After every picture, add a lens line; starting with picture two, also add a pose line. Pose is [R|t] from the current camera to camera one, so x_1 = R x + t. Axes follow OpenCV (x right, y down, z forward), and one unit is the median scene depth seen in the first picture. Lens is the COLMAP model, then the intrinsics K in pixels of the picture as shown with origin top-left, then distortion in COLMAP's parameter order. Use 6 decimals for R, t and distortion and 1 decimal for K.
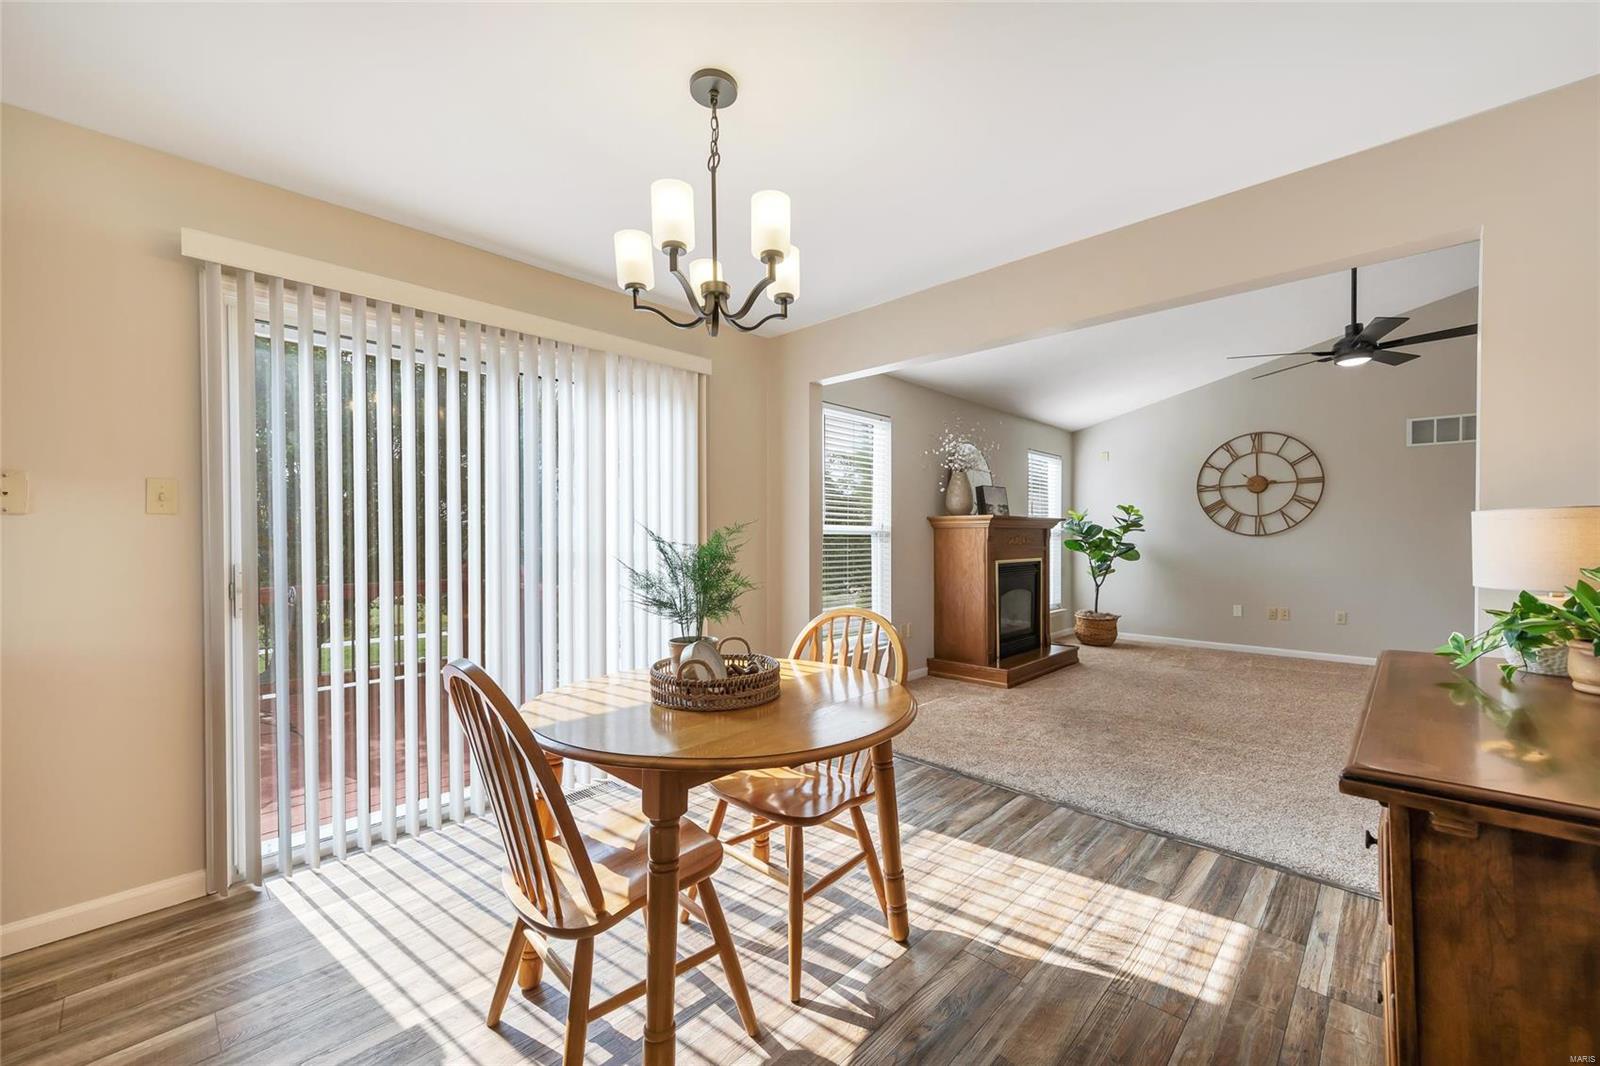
lens RADIAL K [[629.1, 0, 806.4], [0, 629.1, 541.7], [0, 0, 1]] dist [0.001092, 0.000049]
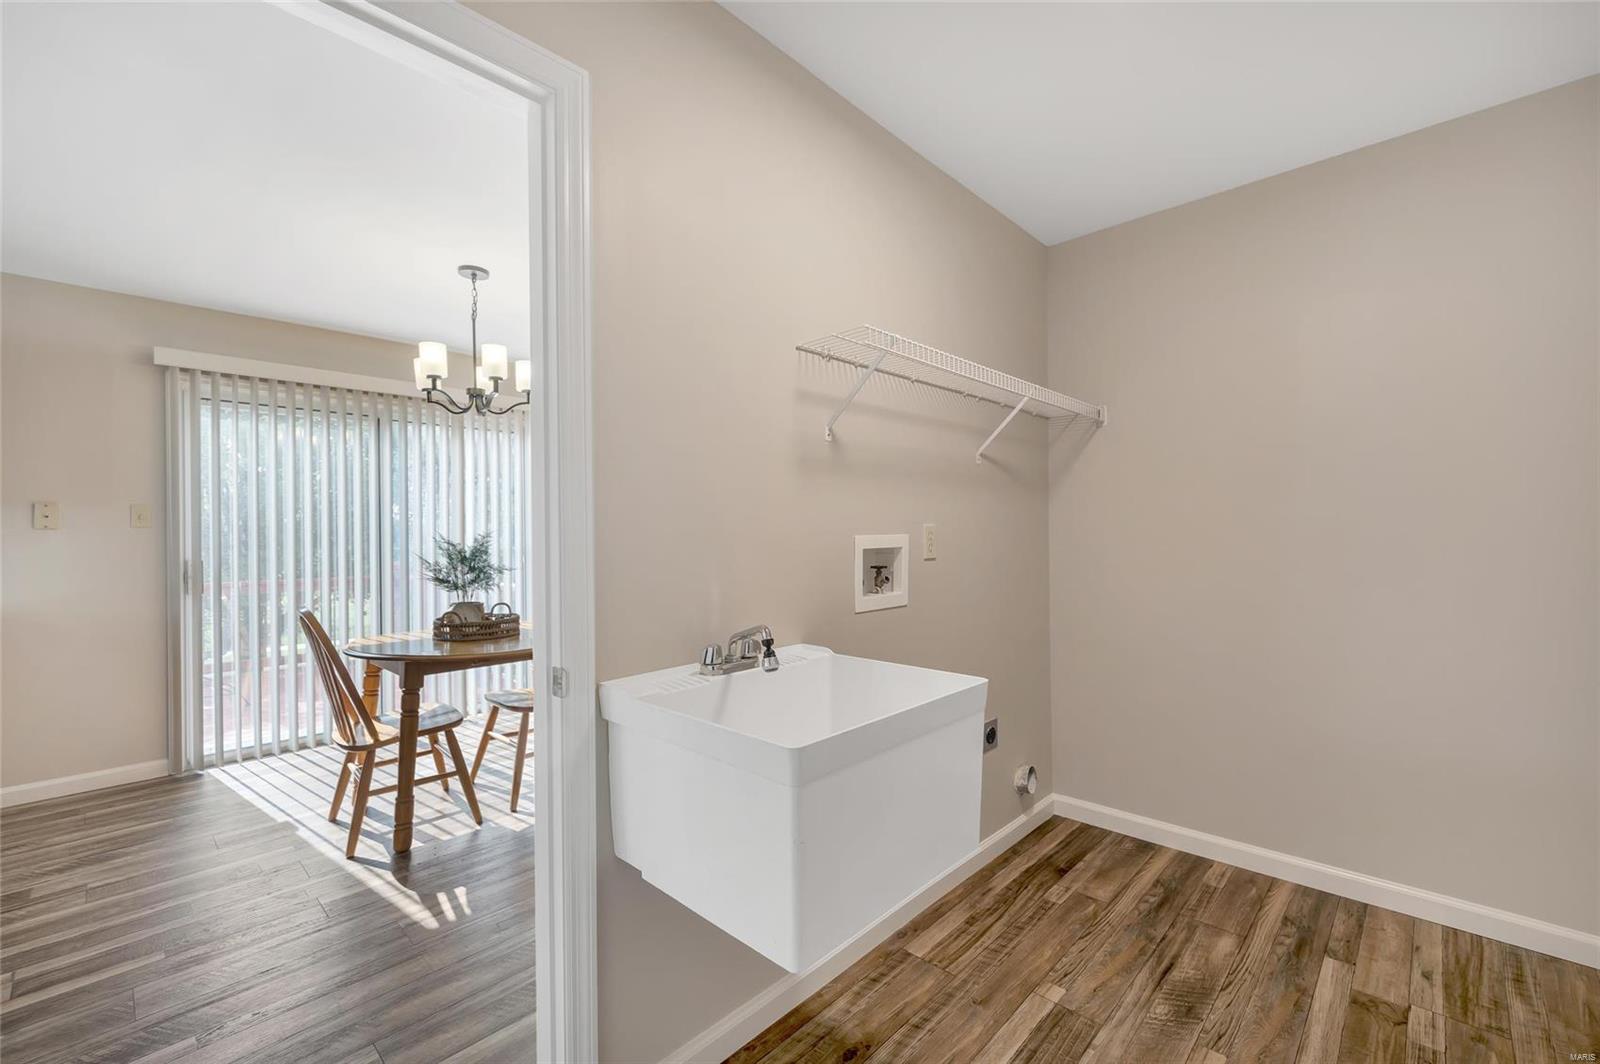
lens RADIAL K [[664.6, 0, 797.2], [0, 664.6, 535.8], [0, 0, 1]] dist [0.030612, -0.016216]
pose [[0.999905, -0.007274, -0.011724, 0.591642], [0.007148, 0.999917, -0.010744, 0.004061], [0.011801, 0.010659, 0.999874, -0.619098]]
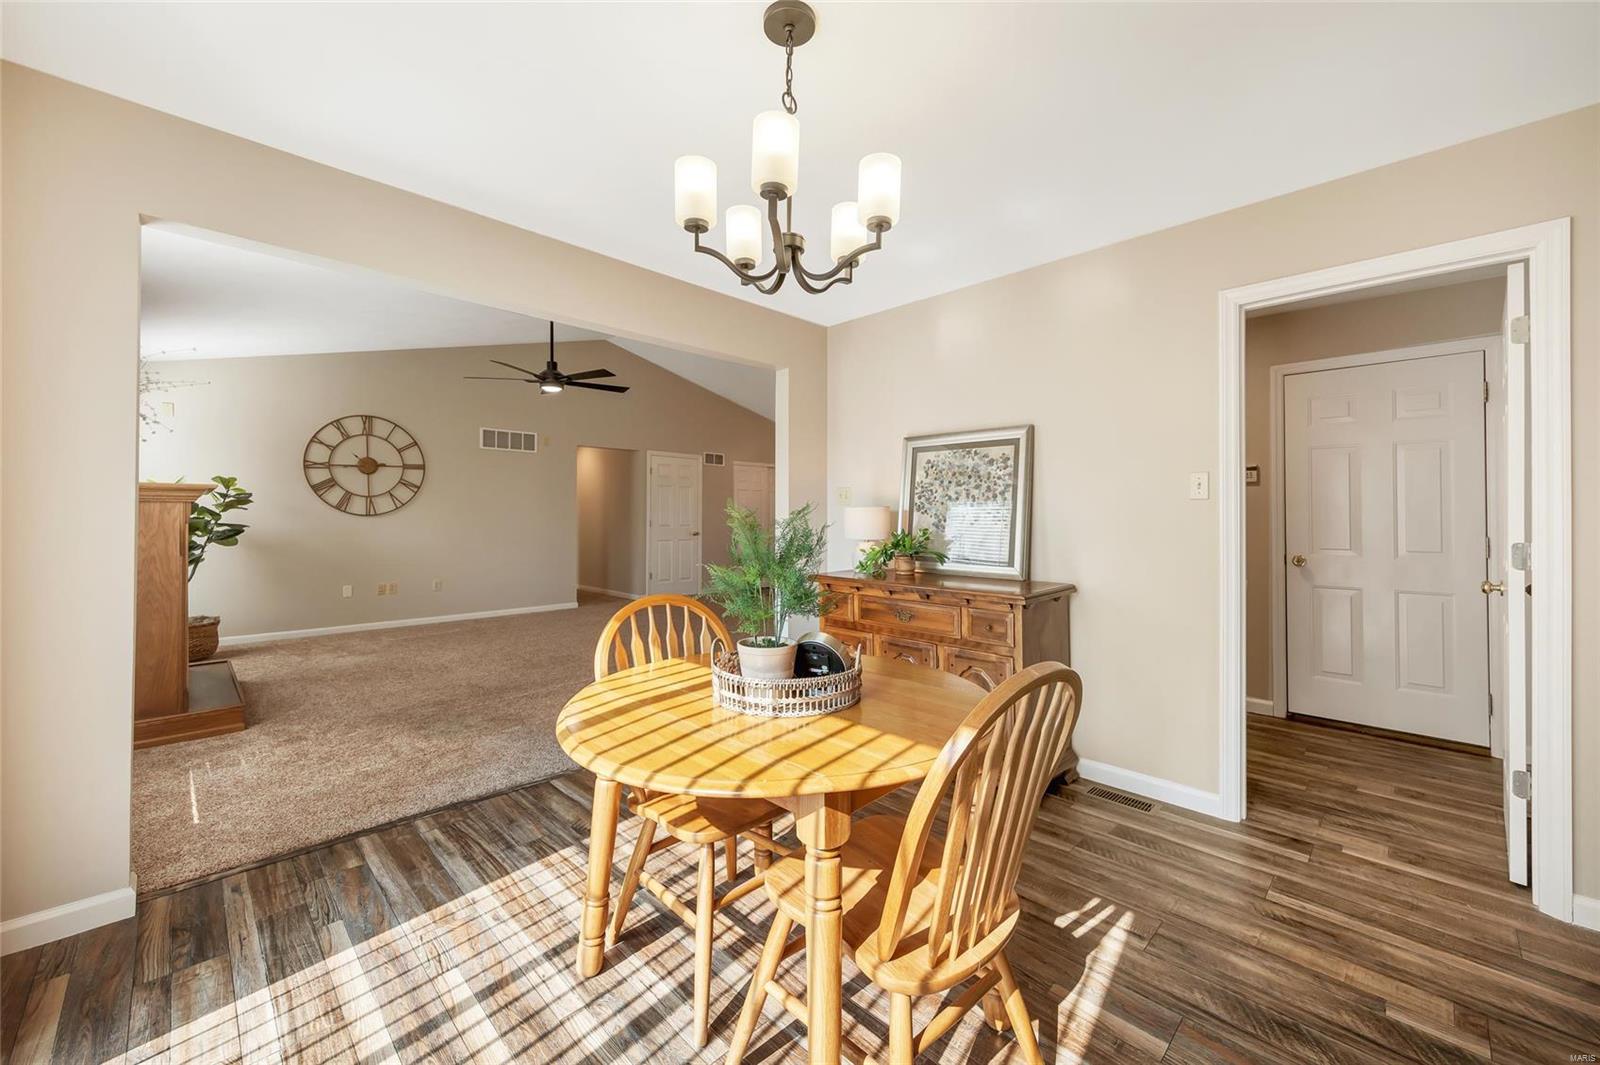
lens RADIAL K [[620.3, 0, 800.8], [0, 620.3, 509.8], [0, 0, 1]] dist [-0.000812, -0.000078]
pose [[0.027377, 0.013774, 0.999530, -1.031462], [0.004783, 0.999892, -0.013910, -0.005784], [-0.999614, 0.005161, 0.027308, 0.977364]]
